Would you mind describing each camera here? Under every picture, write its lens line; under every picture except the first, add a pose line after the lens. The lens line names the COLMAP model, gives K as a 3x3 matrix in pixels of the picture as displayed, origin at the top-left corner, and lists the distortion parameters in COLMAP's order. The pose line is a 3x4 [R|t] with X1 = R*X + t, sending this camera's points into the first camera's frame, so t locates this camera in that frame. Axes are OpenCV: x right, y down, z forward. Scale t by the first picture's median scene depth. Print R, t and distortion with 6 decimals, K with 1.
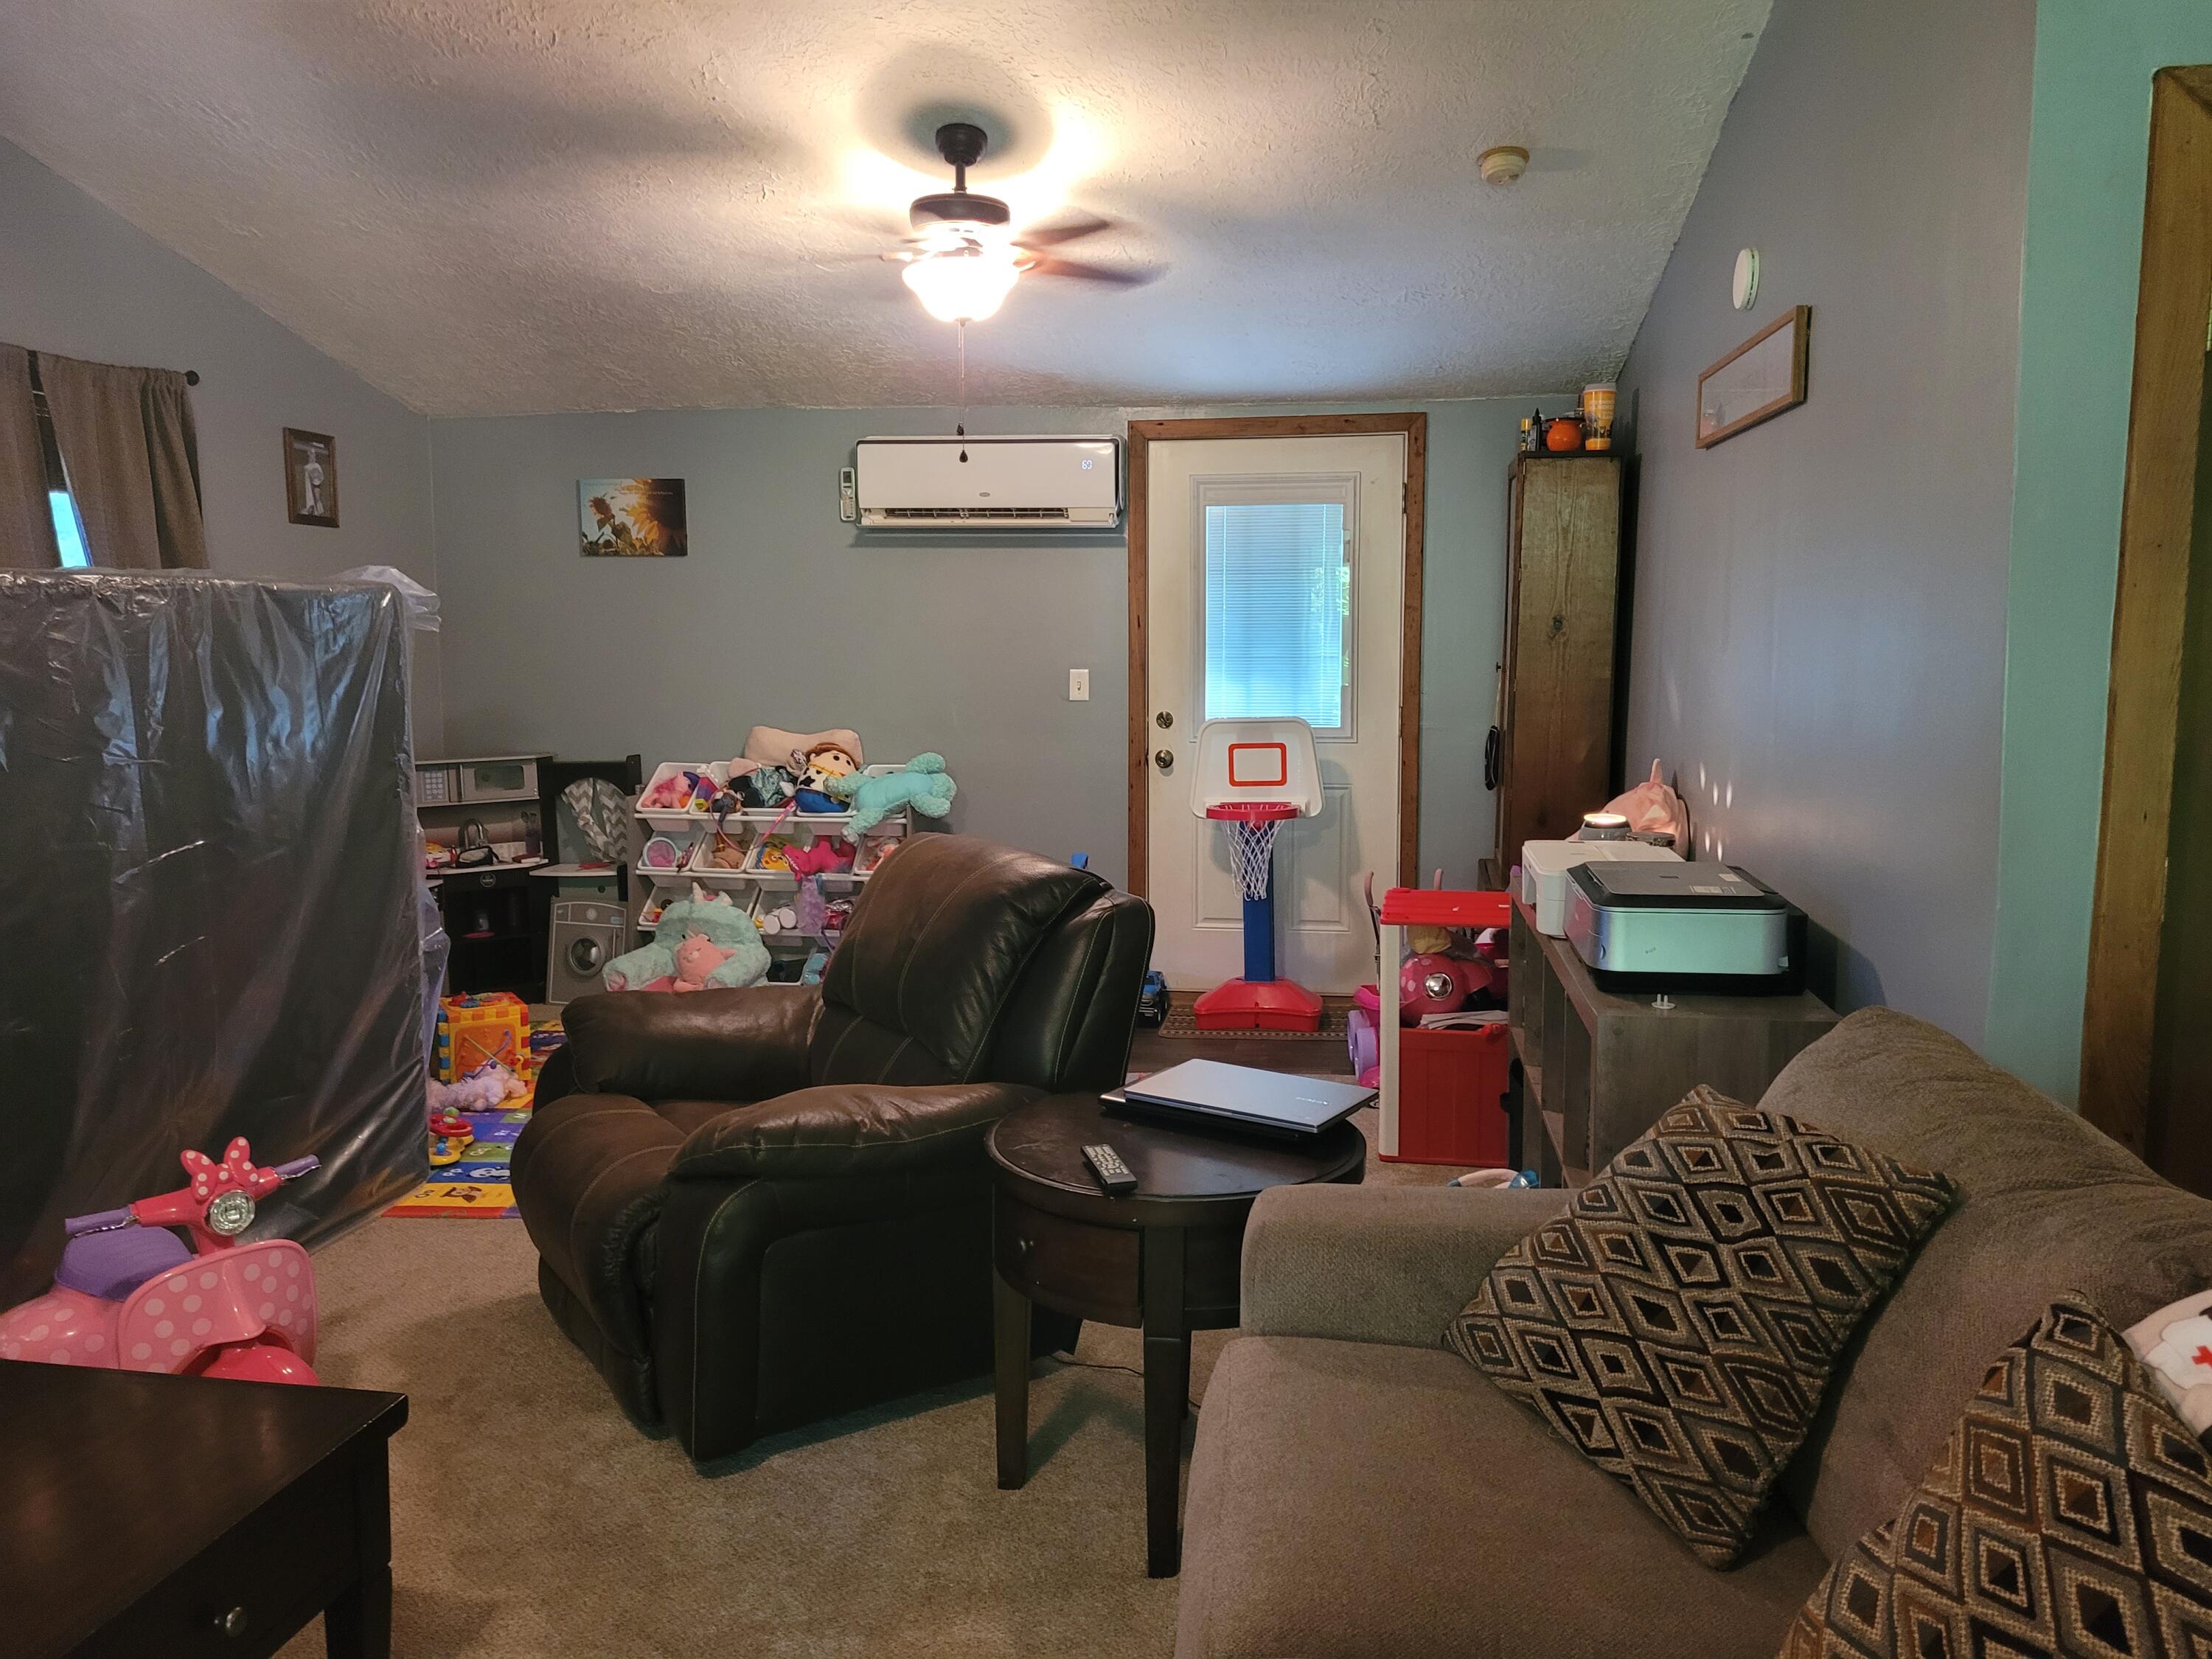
lens RADIAL K [[1669.9, 0, 1105.2], [0, 1669.9, 822.4], [0, 0, 1]] dist [0.064145, -0.044181]
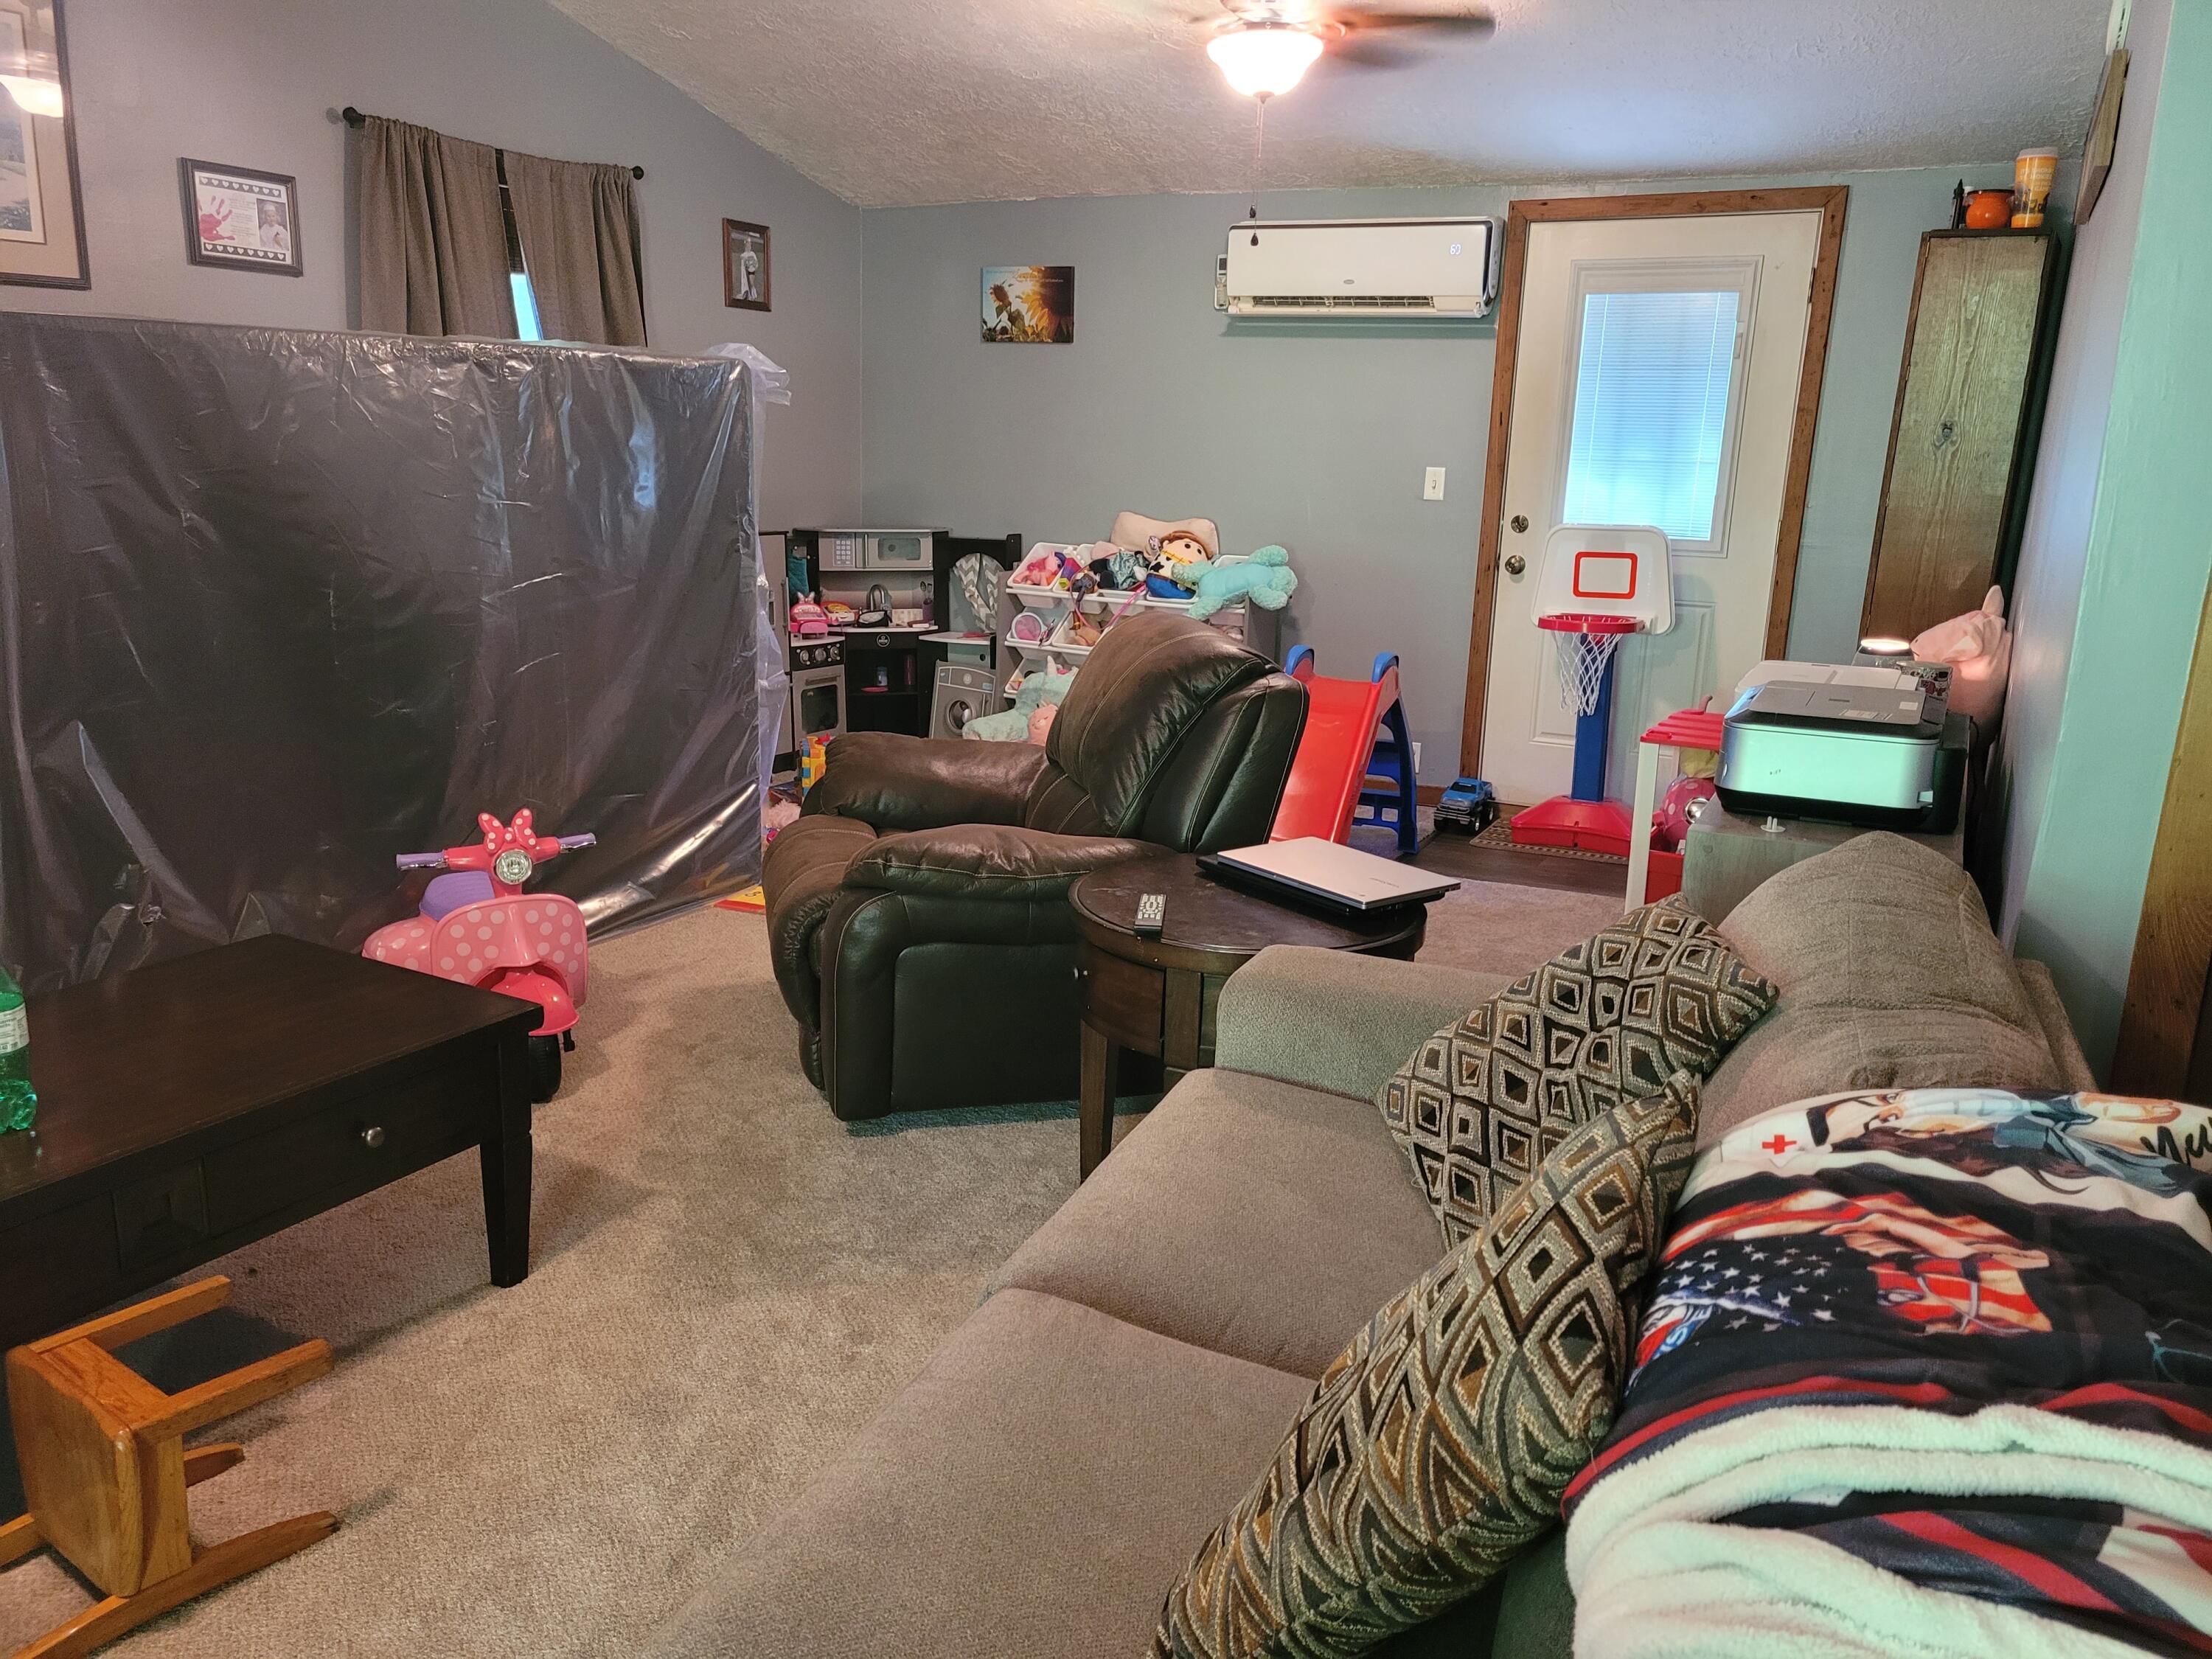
lens RADIAL K [[1669.9, 0, 1105.1], [0, 1669.9, 842.4], [0, 0, 1]] dist [0.064145, -0.044181]
pose [[0.944959, 0.108803, -0.308568, 0.176928], [-0.069710, 0.988386, 0.135032, 0.008802], [0.319676, -0.106089, 0.941569, -0.018403]]
